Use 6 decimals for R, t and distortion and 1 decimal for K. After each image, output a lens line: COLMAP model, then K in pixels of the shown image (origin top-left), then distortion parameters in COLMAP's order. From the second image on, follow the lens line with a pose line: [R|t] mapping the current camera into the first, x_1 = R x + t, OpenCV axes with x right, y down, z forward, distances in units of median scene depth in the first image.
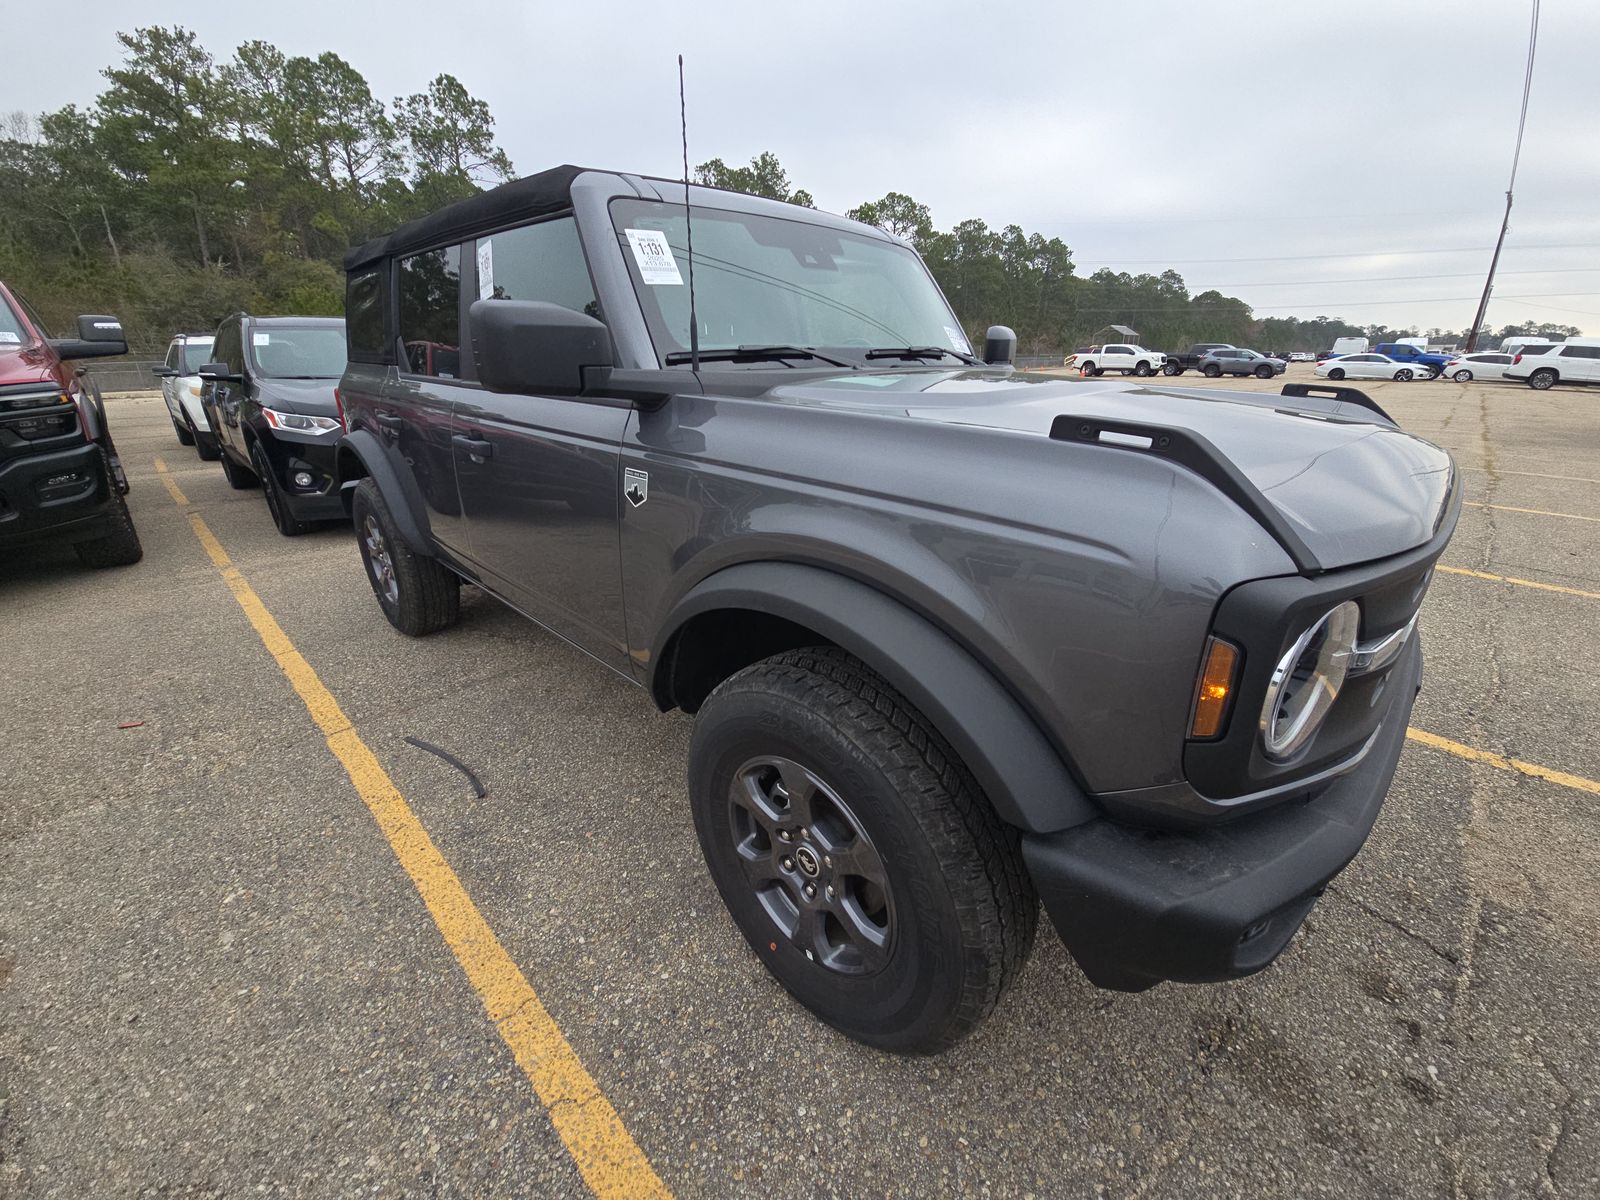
lens RADIAL K [[655.8, 0, 796.1], [0, 655.8, 598.4], [0, 0, 1]] dist [-0.012299, -0.001869]
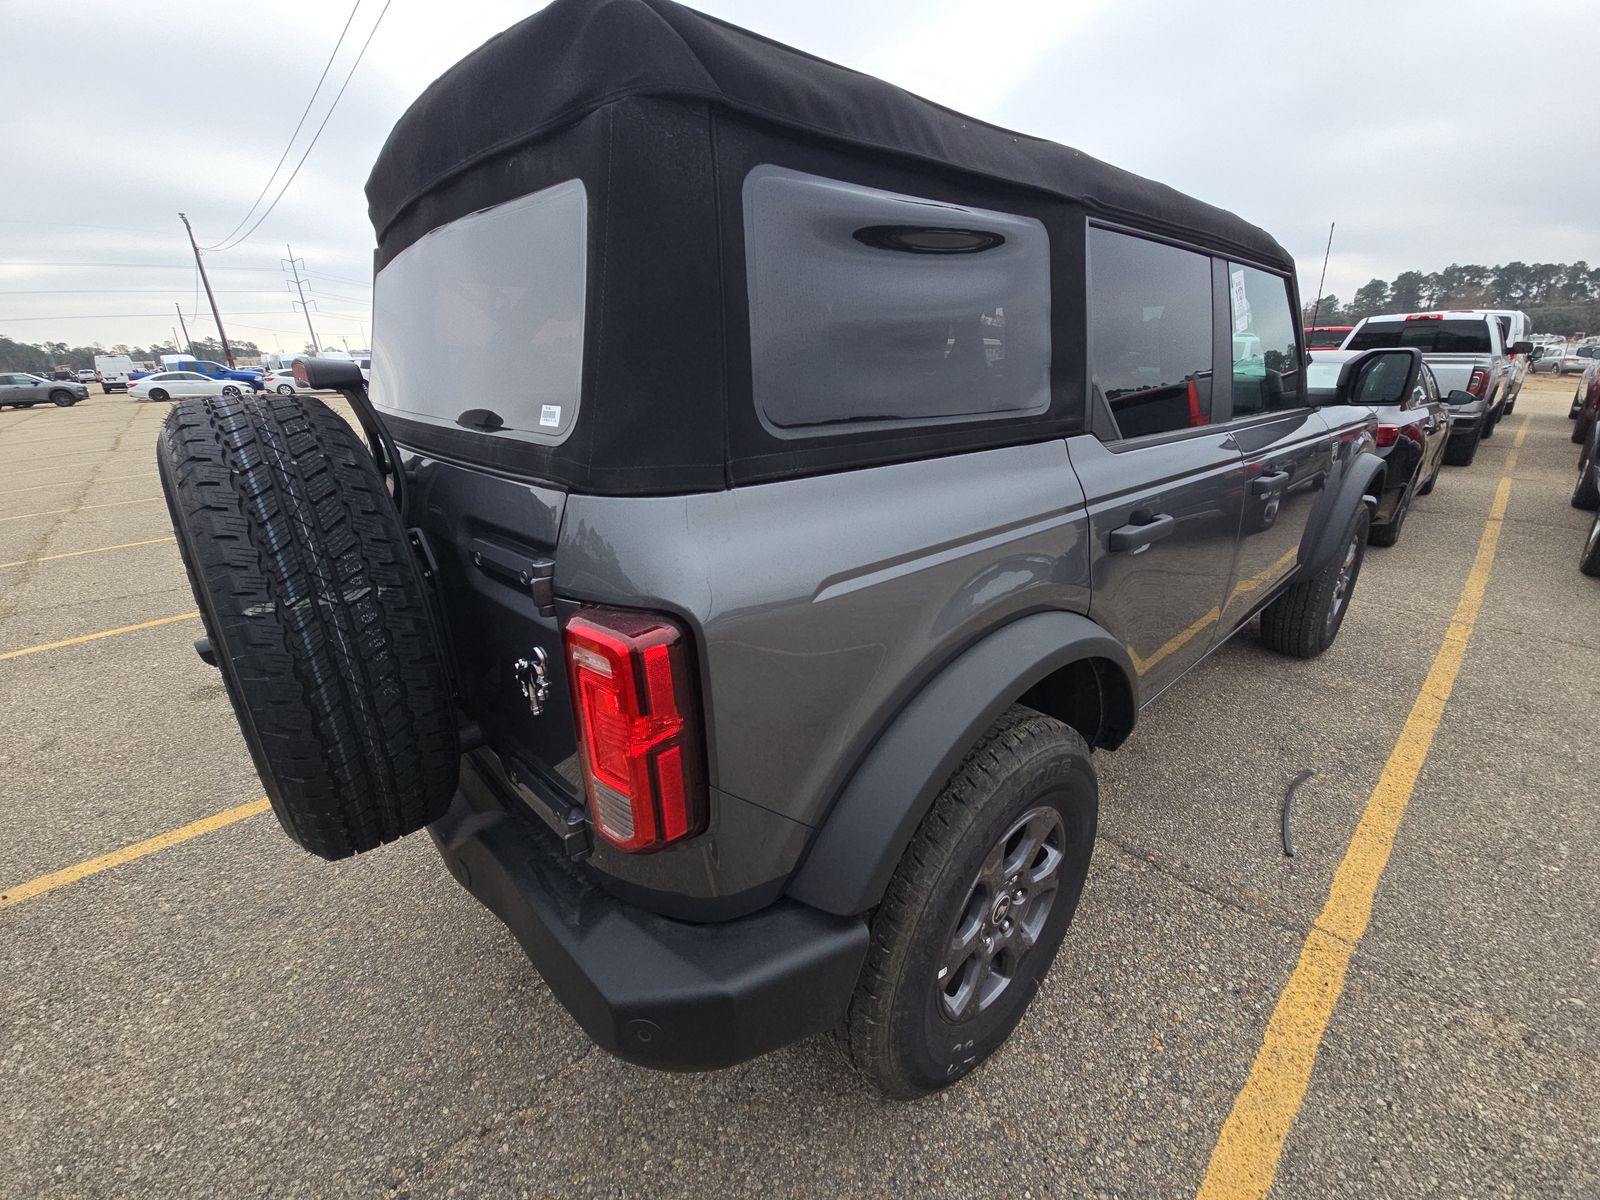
lens RADIAL K [[655.8, 0, 804.3], [0, 655.8, 603.4], [0, 0, 1]] dist [-0.012299, -0.001869]
pose [[0.052256, -0.349944, 0.935312, -1.356714], [0.364681, 0.878595, 0.308349, -0.573500], [-0.929665, 0.324977, 0.173530, 1.395159]]
